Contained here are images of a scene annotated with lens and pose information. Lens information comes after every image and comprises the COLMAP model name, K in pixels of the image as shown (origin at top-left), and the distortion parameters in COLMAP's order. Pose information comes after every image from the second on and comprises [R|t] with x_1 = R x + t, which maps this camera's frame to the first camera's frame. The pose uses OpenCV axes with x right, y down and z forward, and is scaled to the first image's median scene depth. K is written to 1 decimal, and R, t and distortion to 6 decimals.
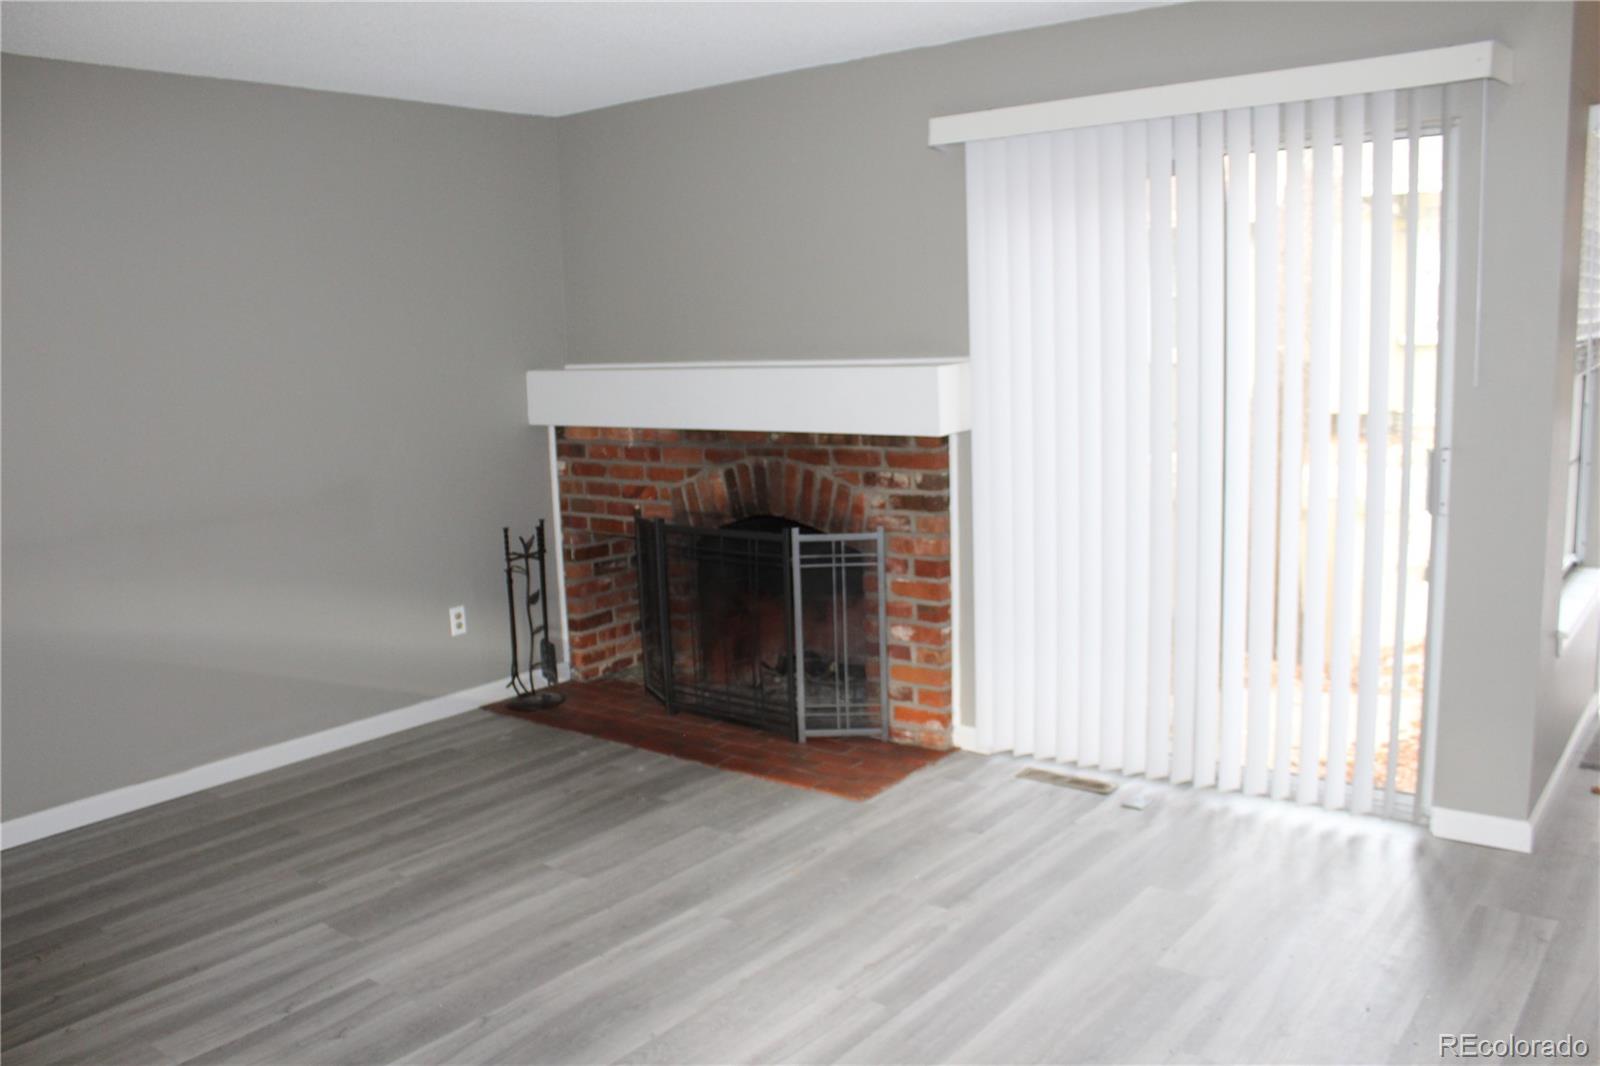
lens RADIAL K [[1322.9, 0, 804.0], [0, 1322.9, 527.5], [0, 0, 1]] dist [-0.166563, 0.142471]
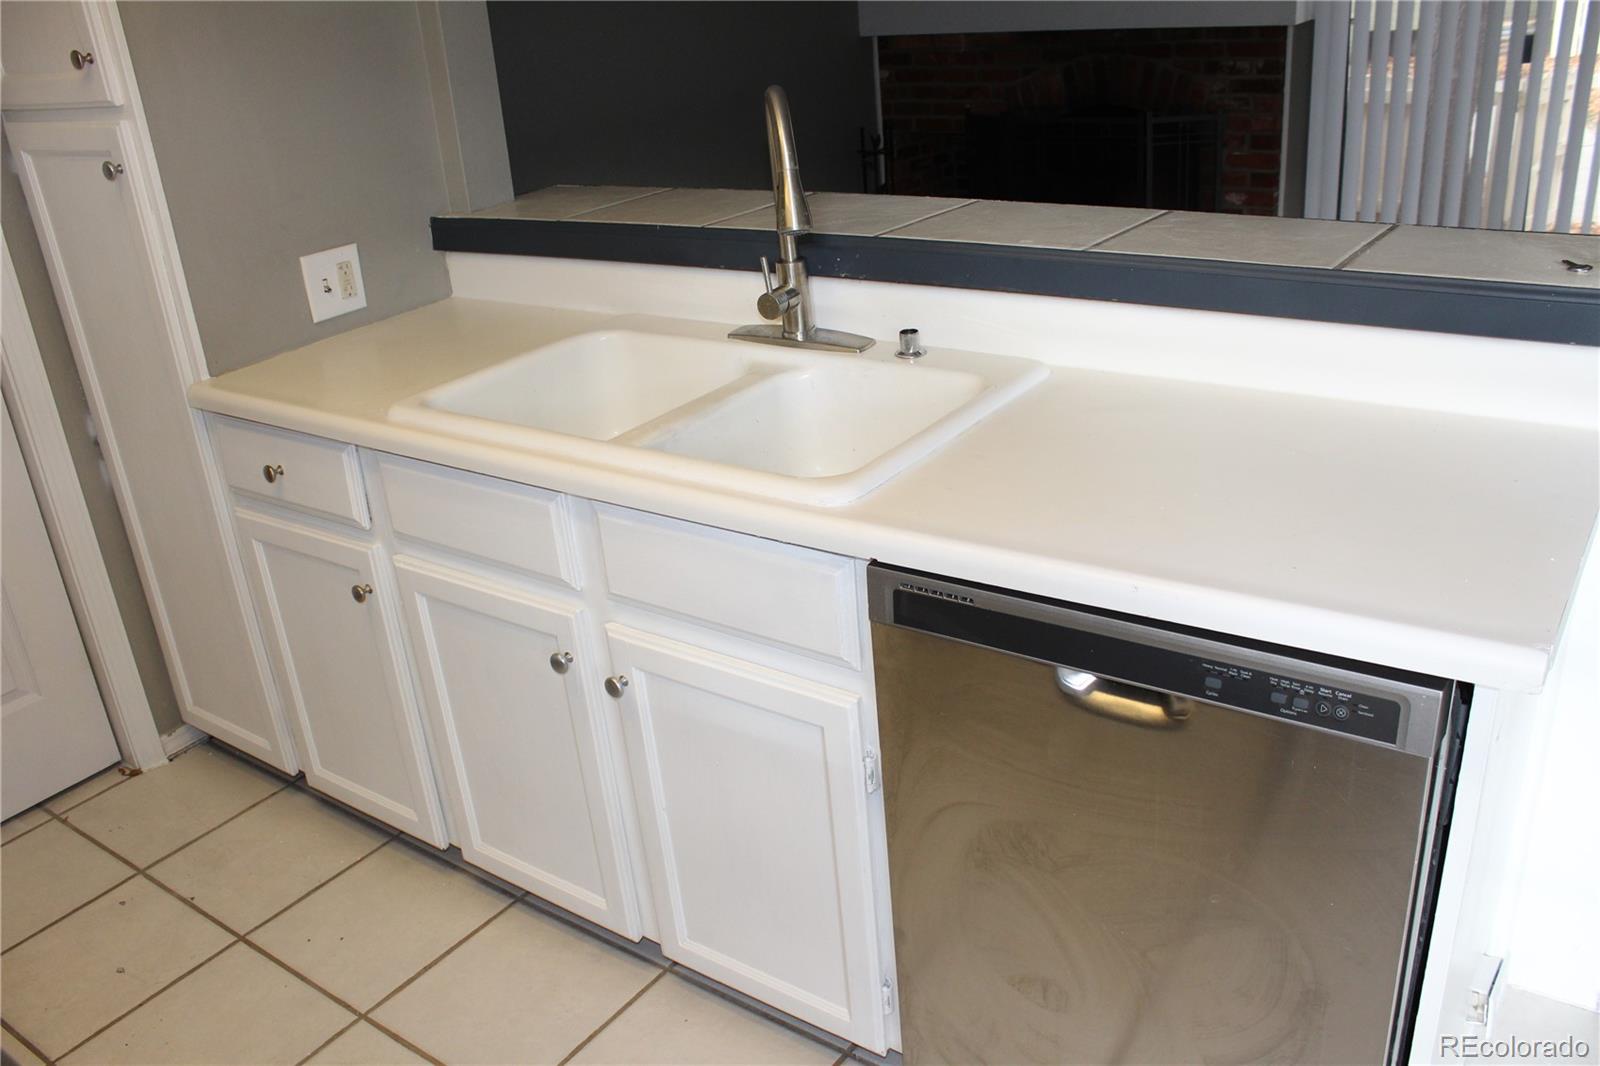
lens RADIAL K [[1322.9, 0, 791.7], [0, 1322.9, 547.2], [0, 0, 1]] dist [-0.166563, 0.142471]
pose [[0.998057, -0.058424, 0.021674, -0.361284], [0.050568, 0.962591, 0.266198, 0.050750], [-0.036415, -0.264584, 0.963675, -0.201073]]
